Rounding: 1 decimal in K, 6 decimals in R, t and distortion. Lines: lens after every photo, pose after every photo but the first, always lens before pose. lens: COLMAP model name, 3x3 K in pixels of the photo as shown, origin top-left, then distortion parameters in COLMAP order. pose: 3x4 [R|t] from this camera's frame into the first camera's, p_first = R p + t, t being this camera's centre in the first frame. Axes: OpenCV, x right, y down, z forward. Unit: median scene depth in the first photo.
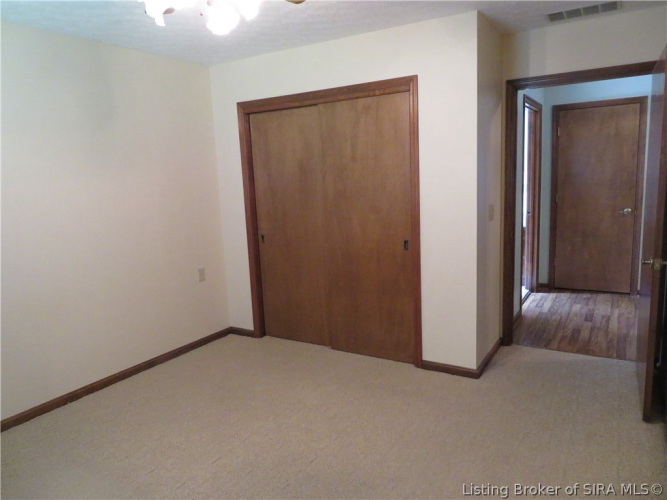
lens RADIAL K [[472.5, 0, 332.4], [0, 472.5, 250.0], [0, 0, 1]] dist [-0.014140, 0.006866]
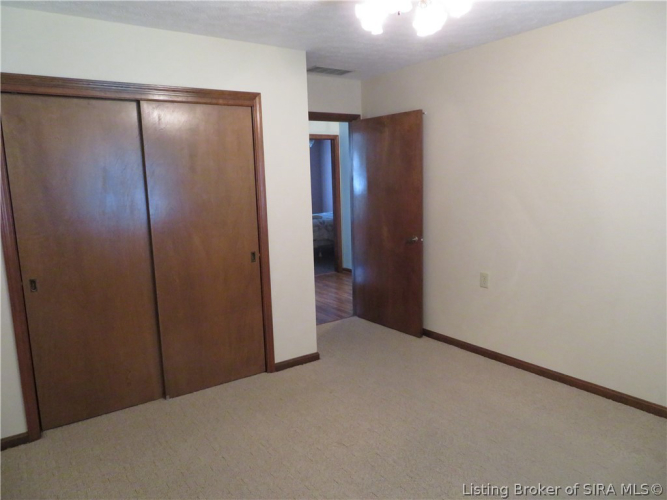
lens RADIAL K [[472.5, 0, 332.2], [0, 472.5, 251.2], [0, 0, 1]] dist [-0.014140, 0.006866]
pose [[0.408960, -0.109866, 0.905915, -0.677227], [0.159717, 0.986020, 0.047479, -0.042101], [-0.898467, 0.125273, 0.420790, 0.412933]]
